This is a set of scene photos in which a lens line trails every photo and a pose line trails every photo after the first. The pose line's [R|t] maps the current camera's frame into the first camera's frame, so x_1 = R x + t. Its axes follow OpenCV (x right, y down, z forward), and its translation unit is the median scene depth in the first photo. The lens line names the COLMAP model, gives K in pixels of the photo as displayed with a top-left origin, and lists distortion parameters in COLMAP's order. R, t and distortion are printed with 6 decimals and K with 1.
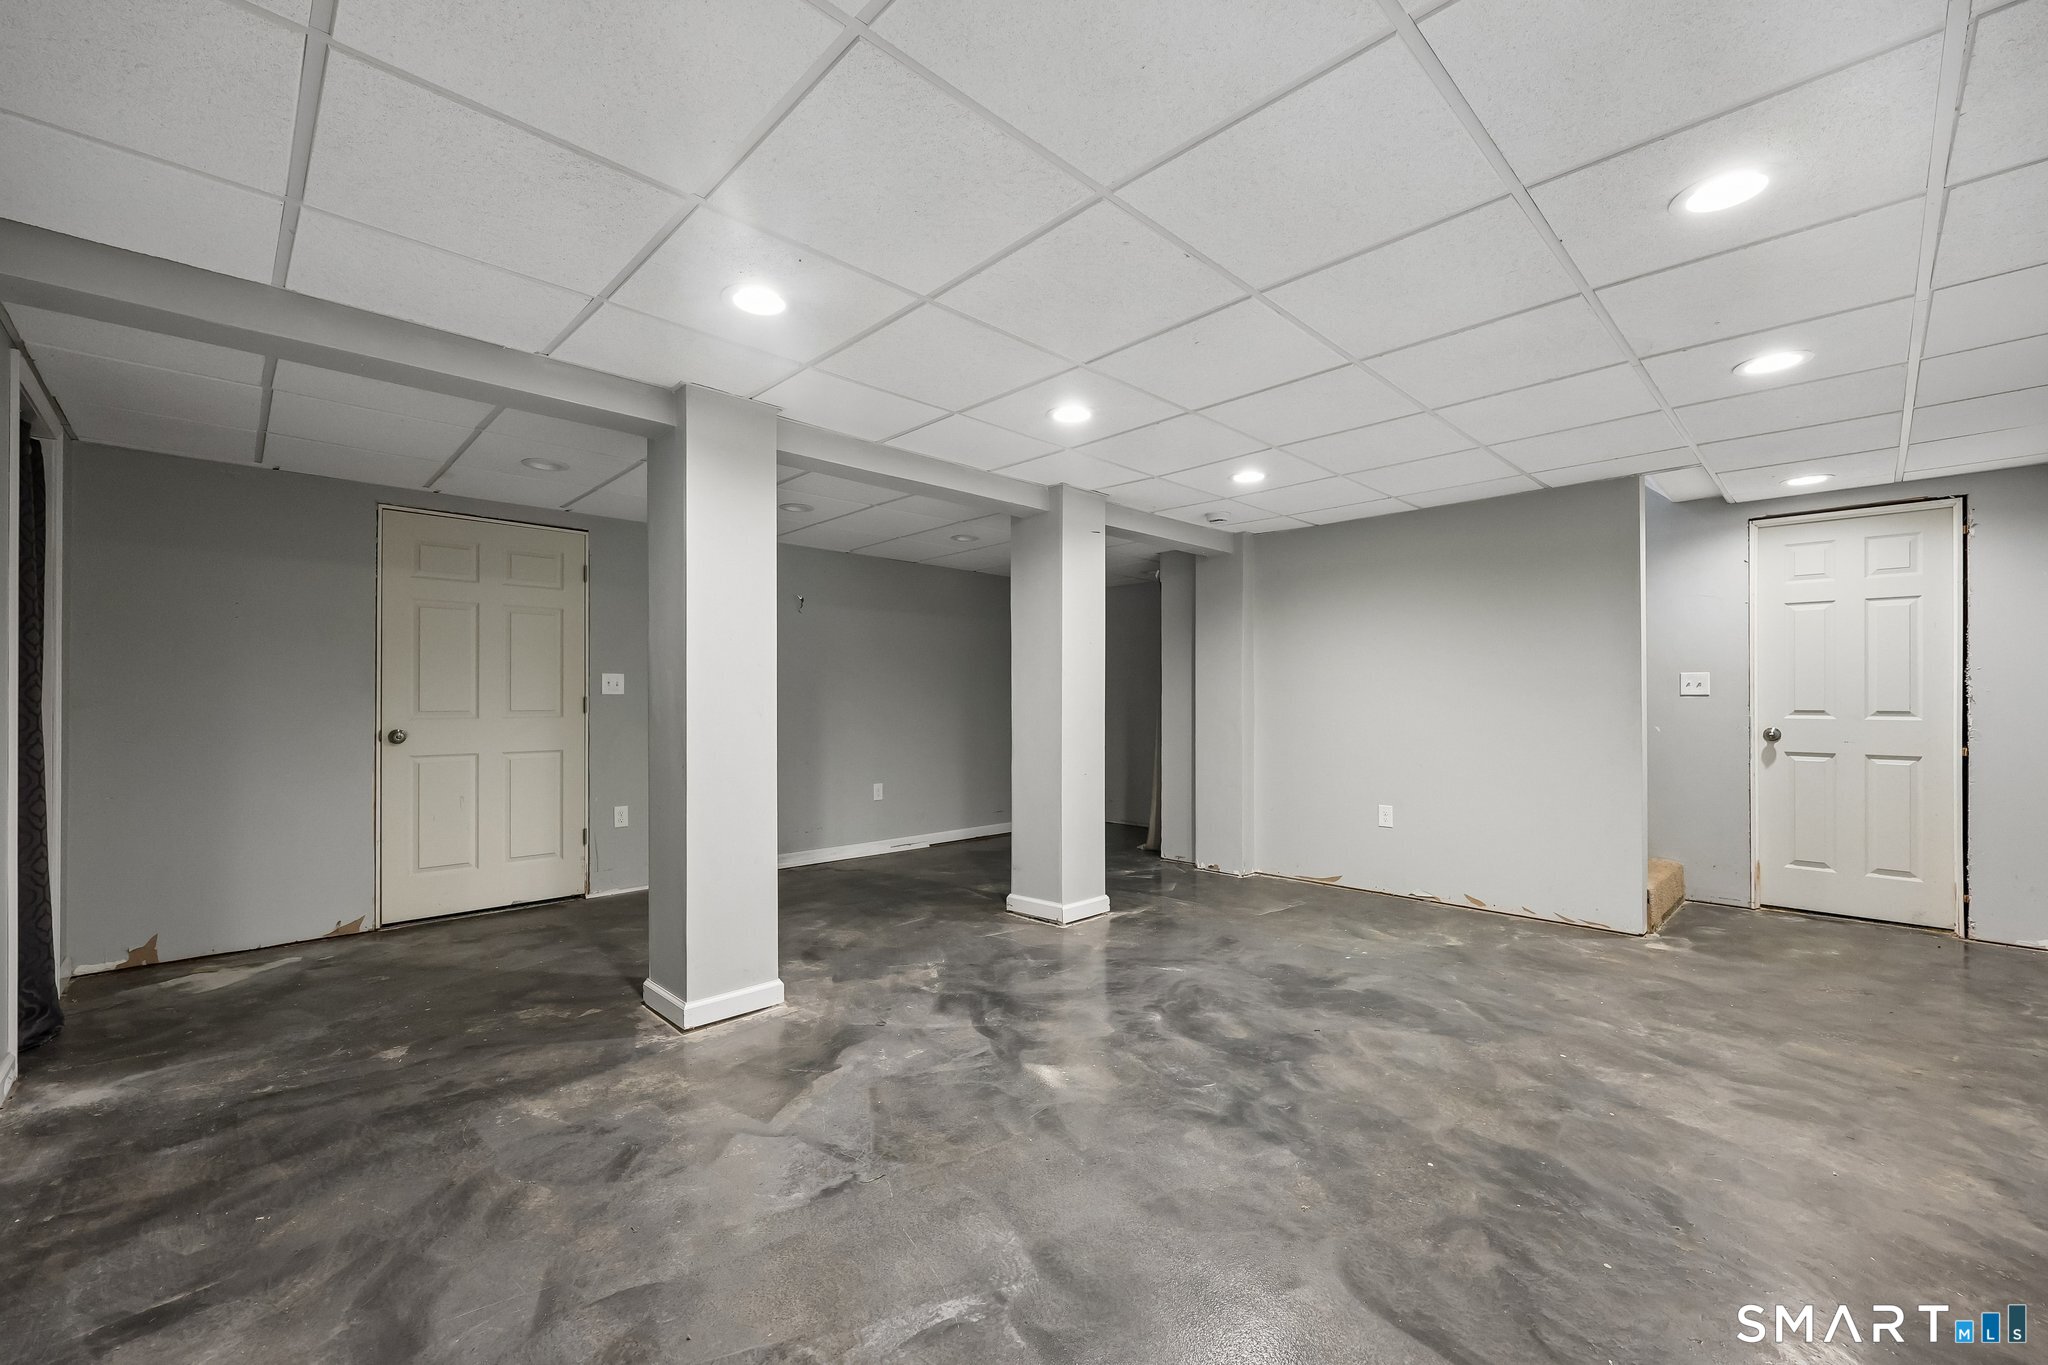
lens RADIAL K [[847.4, 0, 1014.8], [0, 847.4, 703.0], [0, 0, 1]] dist [-0.000107, 0.000064]
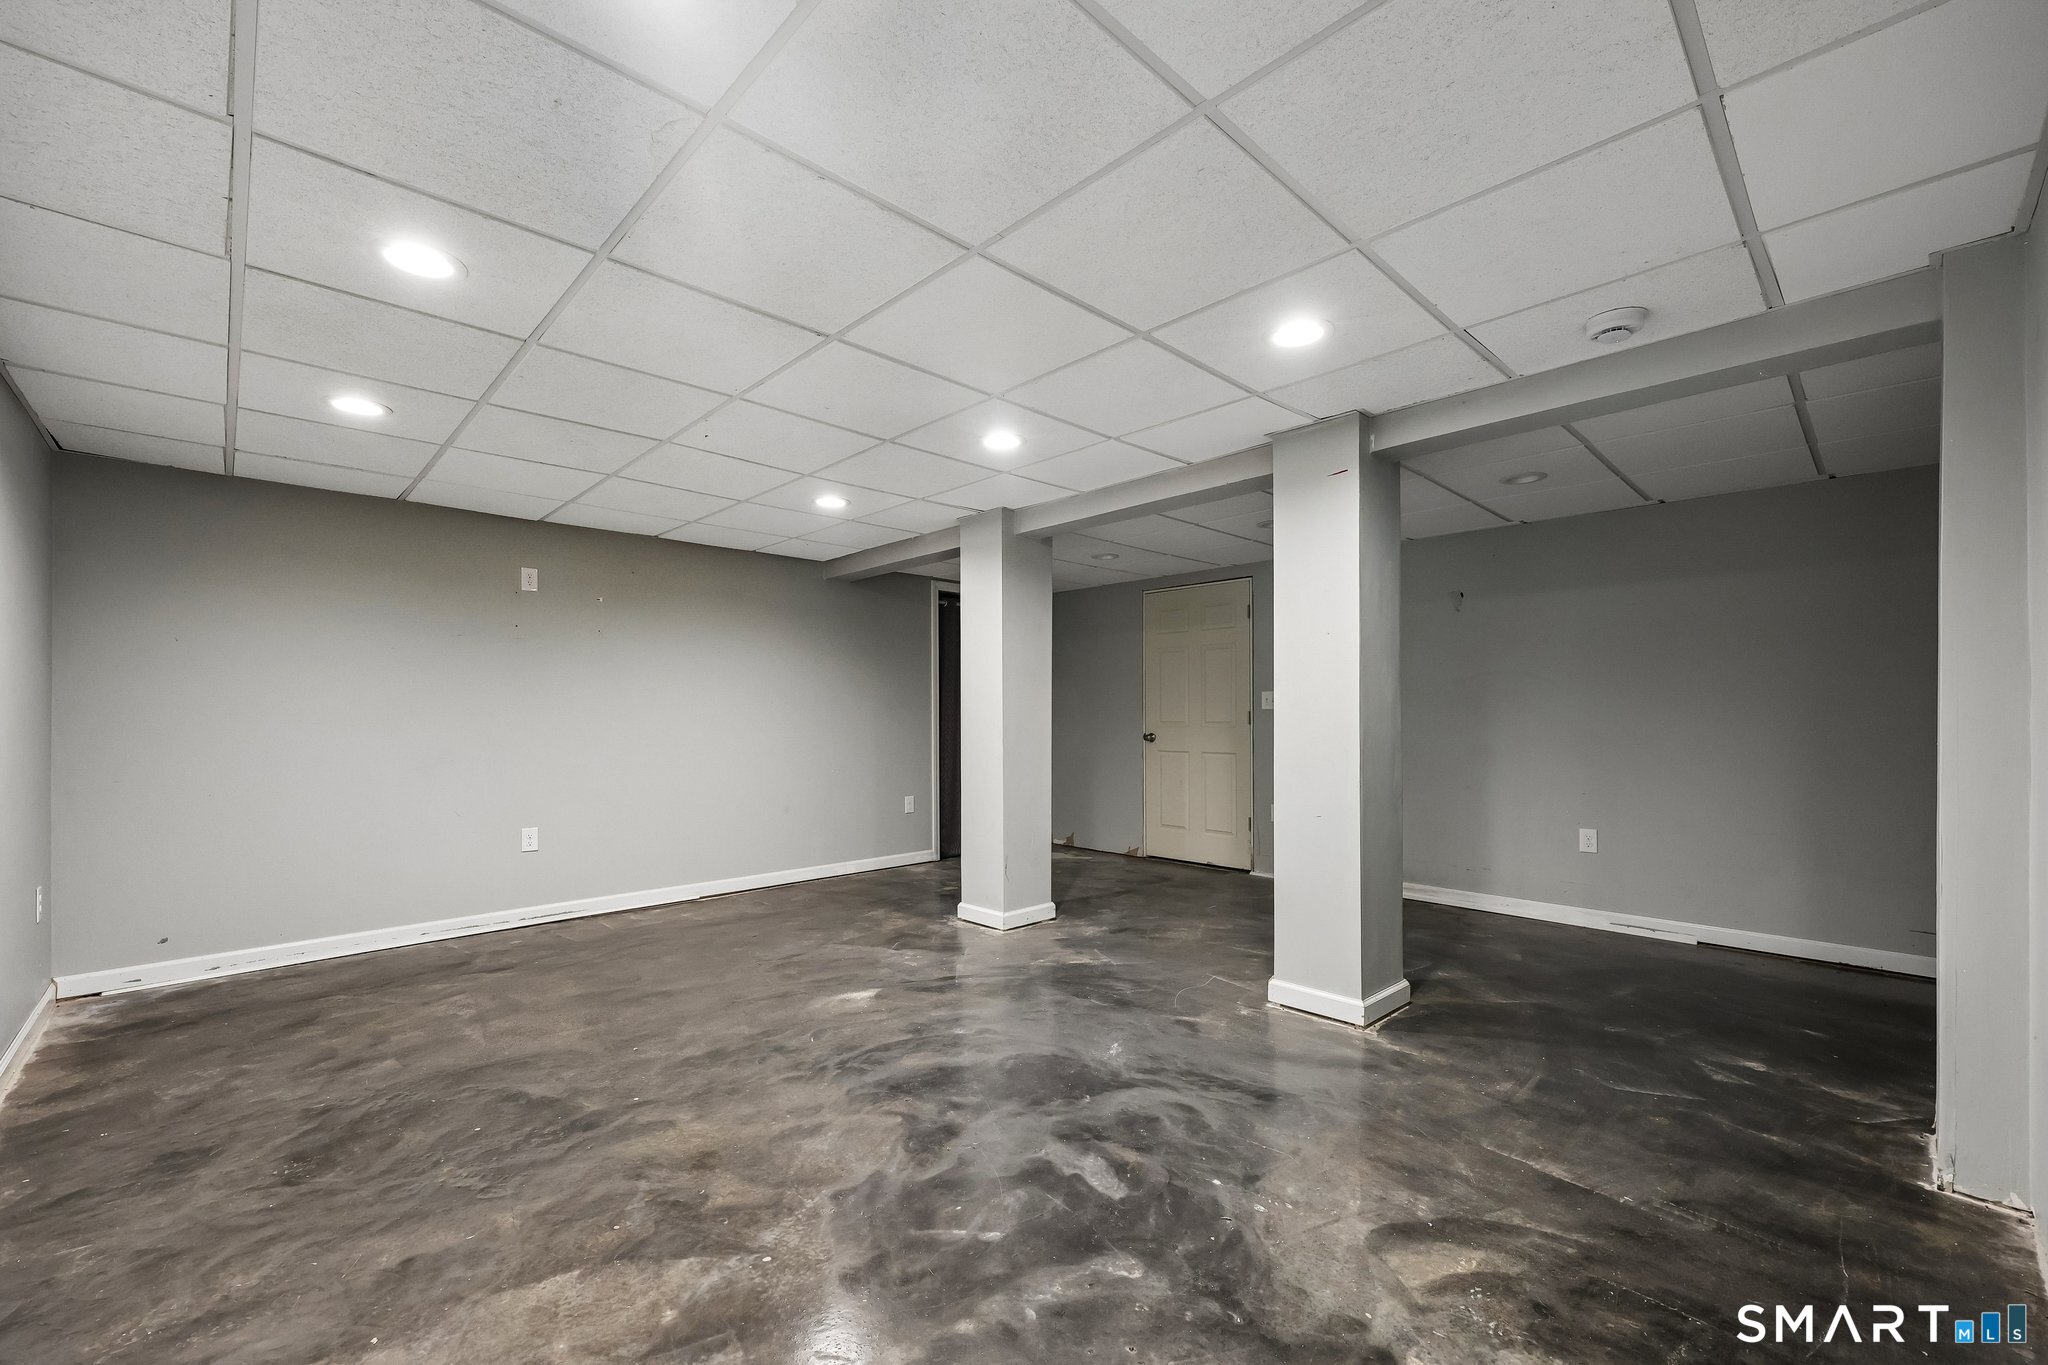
lens RADIAL K [[847.4, 0, 1014.8], [0, 847.4, 703.0], [0, 0, 1]] dist [-0.000107, 0.000064]
pose [[-0.024863, -0.012263, -0.999616, 1.029754], [0.000264, 0.999925, -0.012274, -0.005812], [0.999691, -0.000569, -0.024858, 0.953599]]
